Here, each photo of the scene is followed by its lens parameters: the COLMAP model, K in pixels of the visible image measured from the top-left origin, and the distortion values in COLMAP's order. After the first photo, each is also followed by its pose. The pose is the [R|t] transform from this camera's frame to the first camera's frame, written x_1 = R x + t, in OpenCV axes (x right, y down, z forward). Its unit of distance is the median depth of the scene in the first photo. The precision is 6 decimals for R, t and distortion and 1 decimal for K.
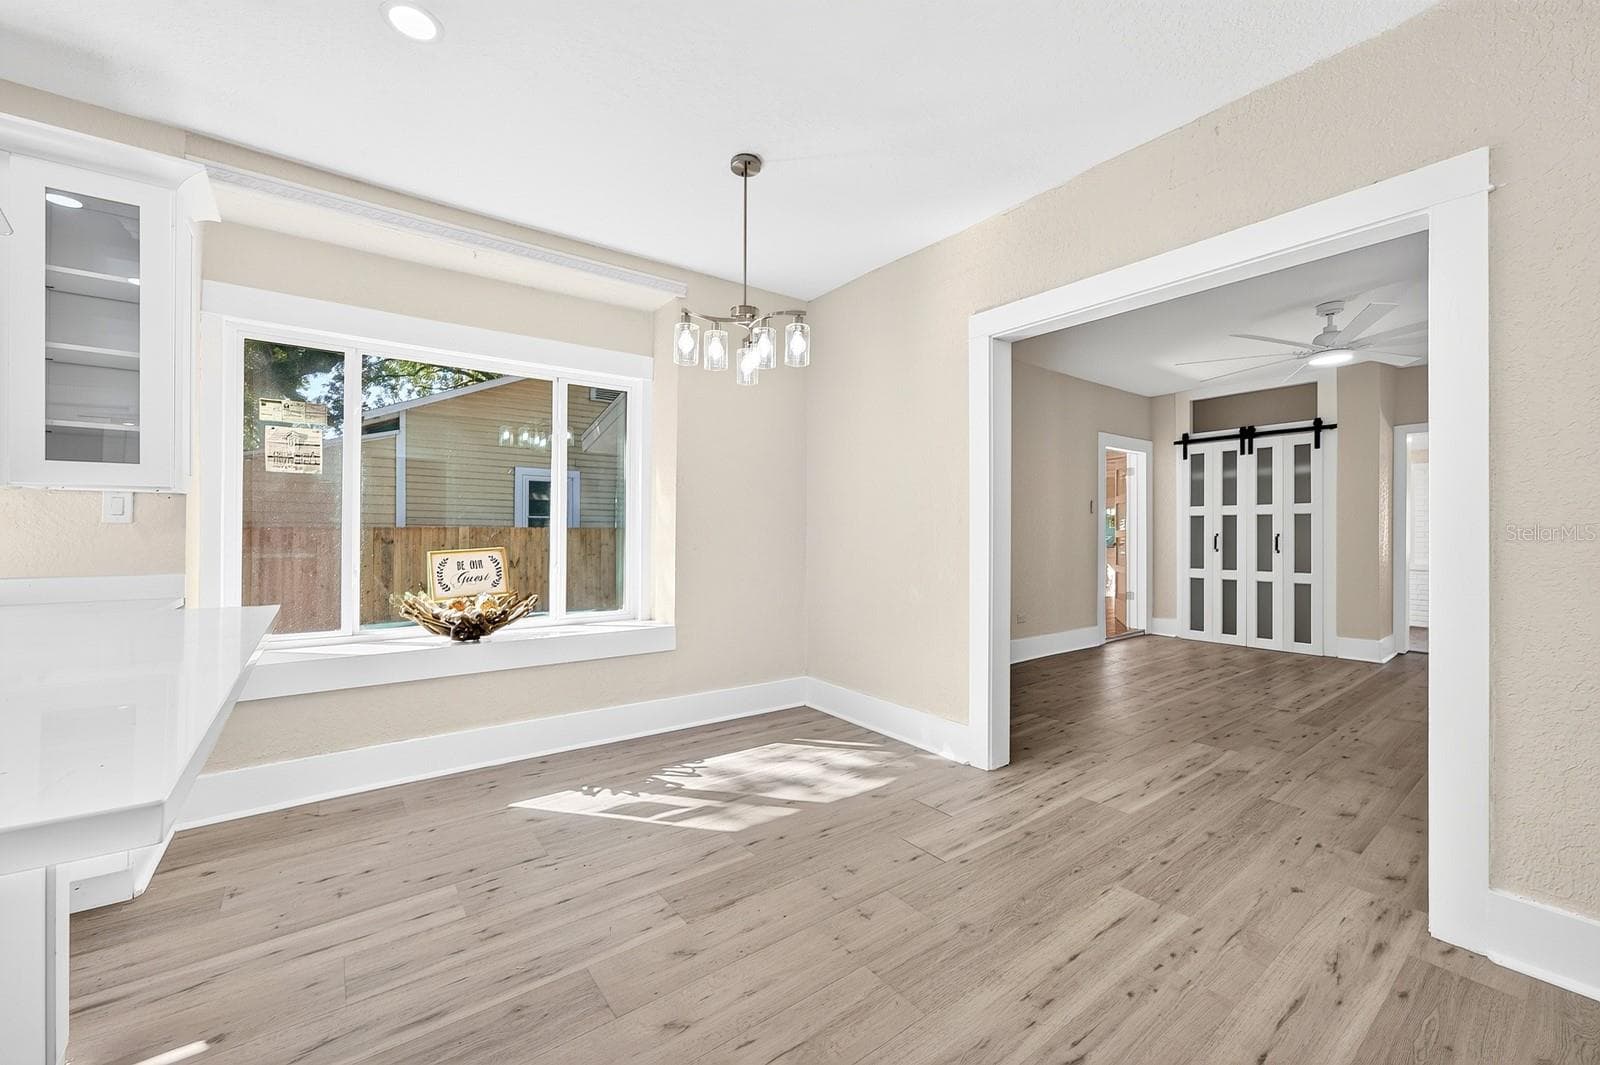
lens RADIAL K [[630.9, 0, 796.7], [0, 630.9, 528.7], [0, 0, 1]] dist [-0.000519, 0.000255]
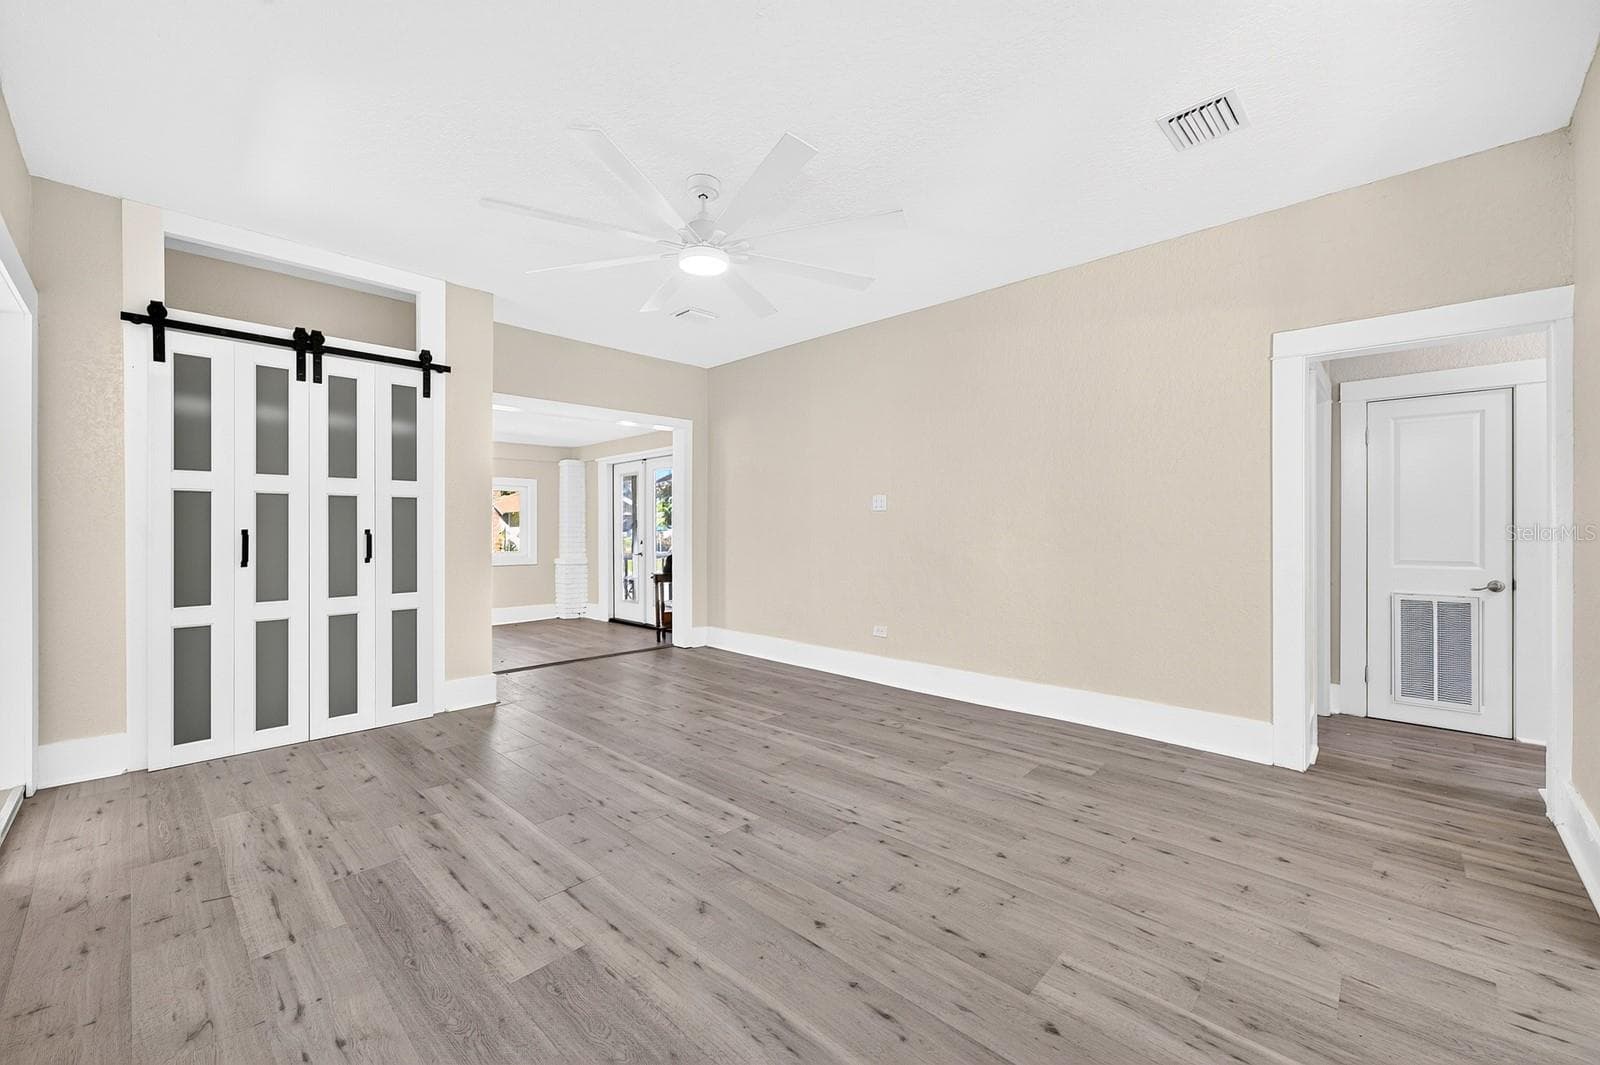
lens RADIAL K [[630.9, 0, 796.7], [0, 630.9, 528.7], [0, 0, 1]] dist [-0.000519, 0.000255]
pose [[-0.166735, -0.005308, 0.985987, 0.120030], [-0.007562, 0.999963, 0.004105, 0.001522], [-0.985973, -0.006772, -0.166769, 0.705189]]
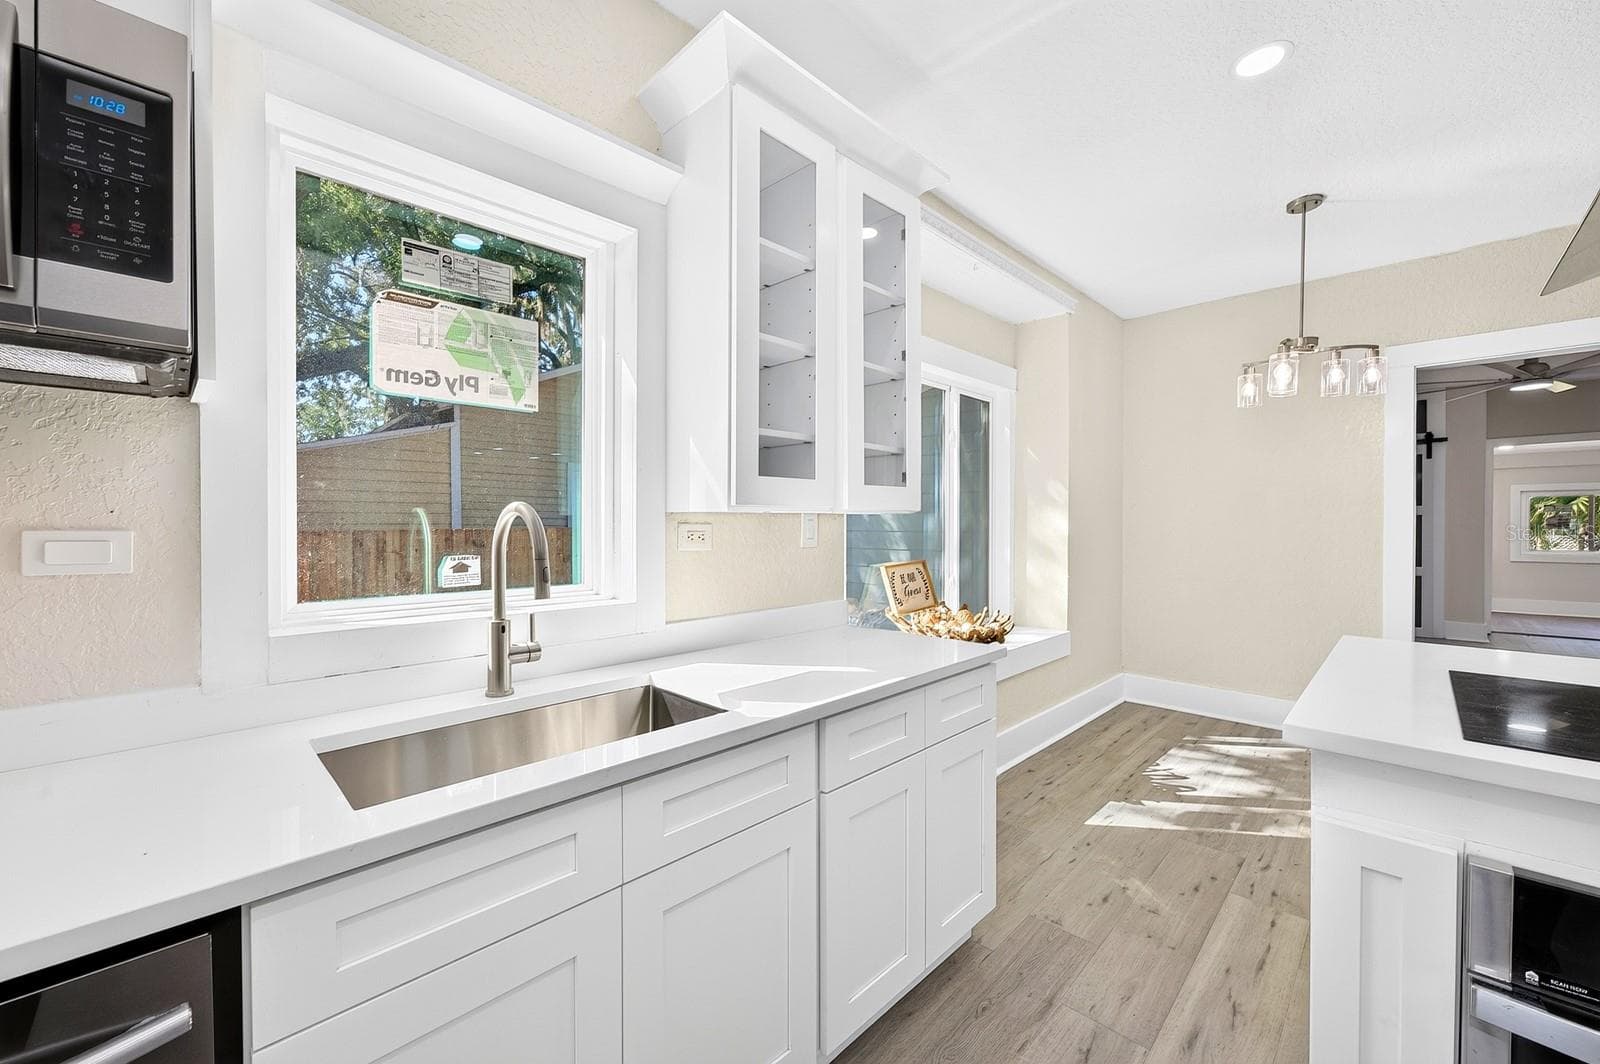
lens RADIAL K [[630.9, 0, 796.7], [0, 630.9, 528.2], [0, 0, 1]] dist [-0.000519, 0.000255]
pose [[0.990096, -0.005870, 0.140271, -0.456908], [0.004205, 0.999917, 0.012165, -0.018483], [-0.140331, -0.011455, 0.990038, 0.023291]]
